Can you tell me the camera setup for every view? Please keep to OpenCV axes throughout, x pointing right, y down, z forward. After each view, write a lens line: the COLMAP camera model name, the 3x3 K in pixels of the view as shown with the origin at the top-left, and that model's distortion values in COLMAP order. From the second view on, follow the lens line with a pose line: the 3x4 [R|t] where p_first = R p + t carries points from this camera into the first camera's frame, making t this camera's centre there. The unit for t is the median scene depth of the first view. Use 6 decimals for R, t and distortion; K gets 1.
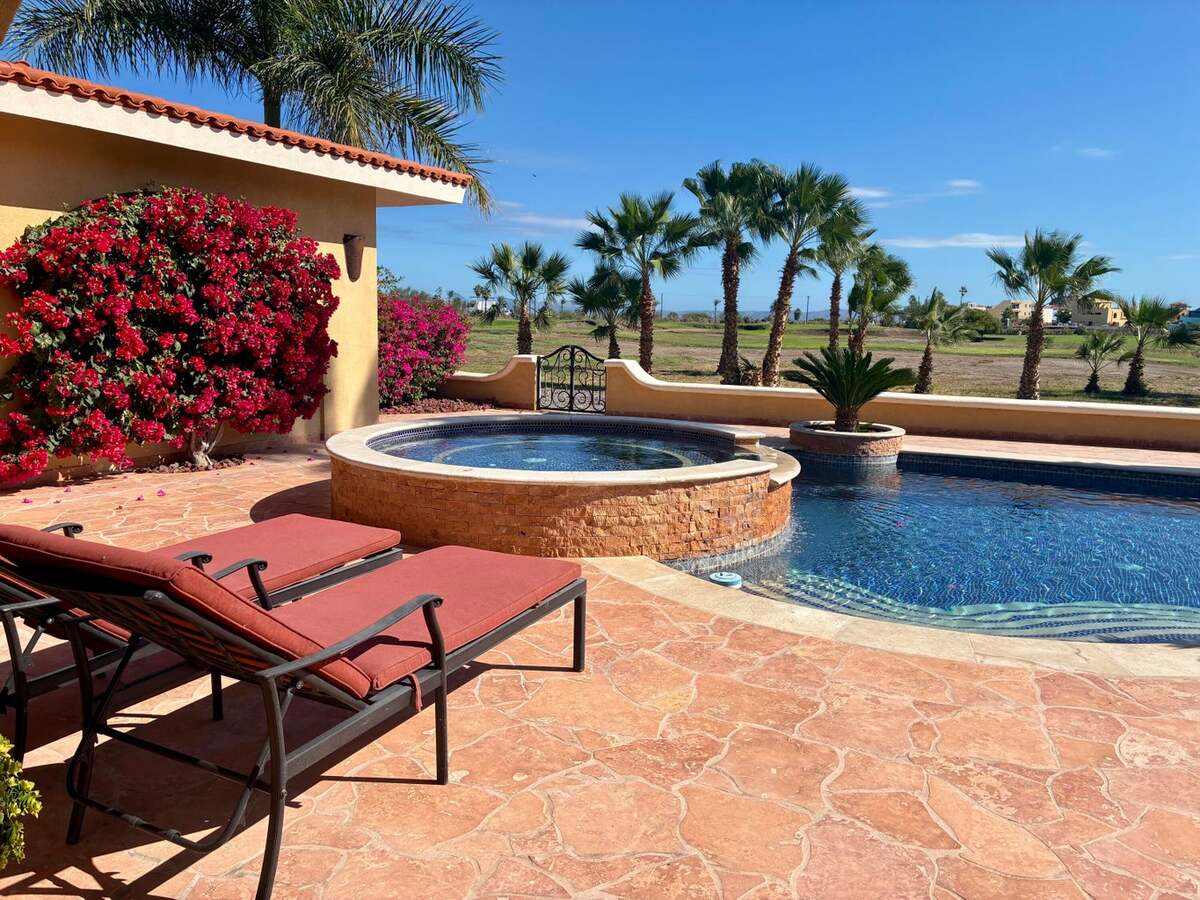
lens RADIAL K [[920.8, 0, 590.8], [0, 920.8, 451.6], [0, 0, 1]] dist [0.052590, -0.062638]
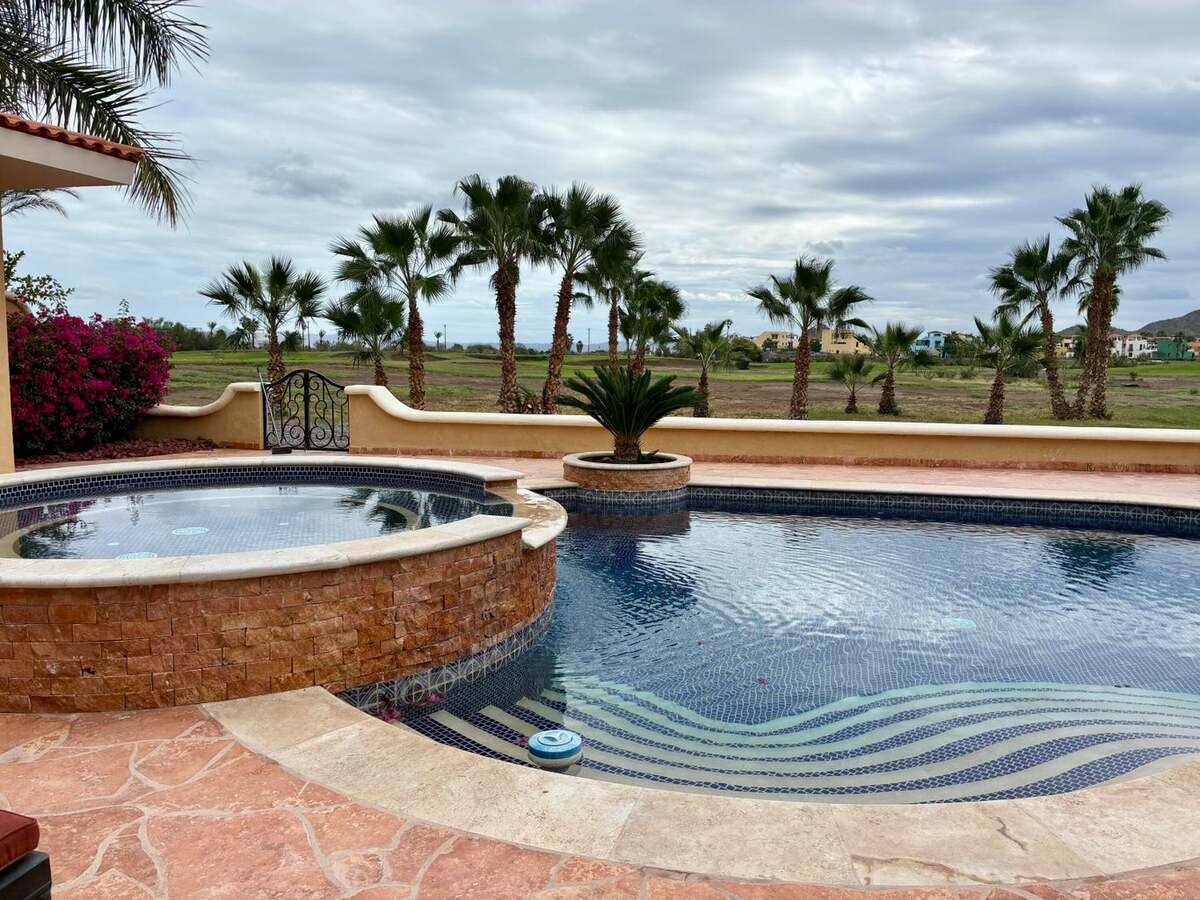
lens RADIAL K [[920.8, 0, 609.0], [0, 920.8, 451.2], [0, 0, 1]] dist [0.052590, -0.062638]
pose [[0.969035, -0.036172, 0.244258, 0.026397], [0.044564, 0.998588, -0.028916, -0.004448], [-0.242867, 0.038906, 0.969279, 0.090037]]
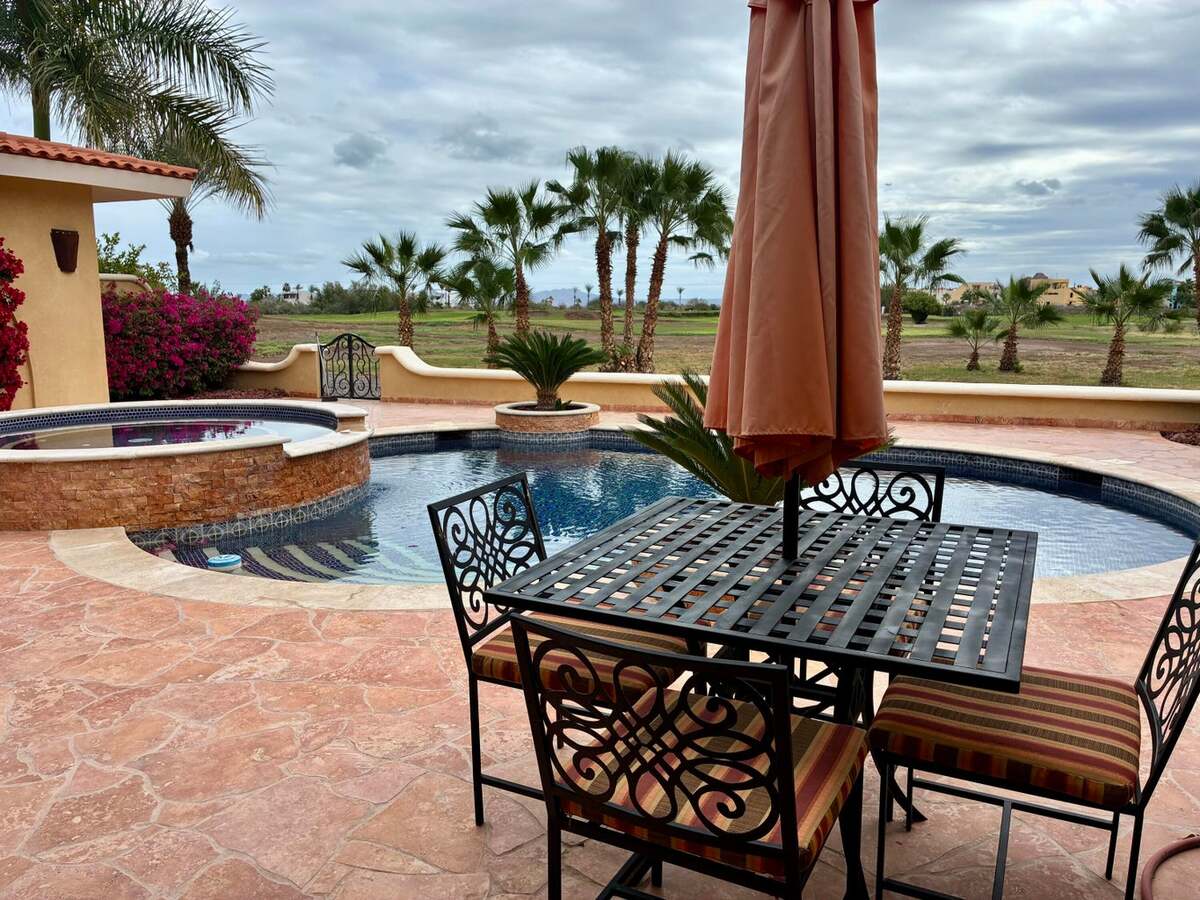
lens RADIAL K [[920.8, 0, 597.1], [0, 920.8, 446.5], [0, 0, 1]] dist [0.052590, -0.062638]
pose [[0.999230, -0.025946, 0.029433, 0.151622], [0.025793, 0.999652, 0.005556, 0.007488], [-0.029567, -0.004793, 0.999551, -0.025029]]
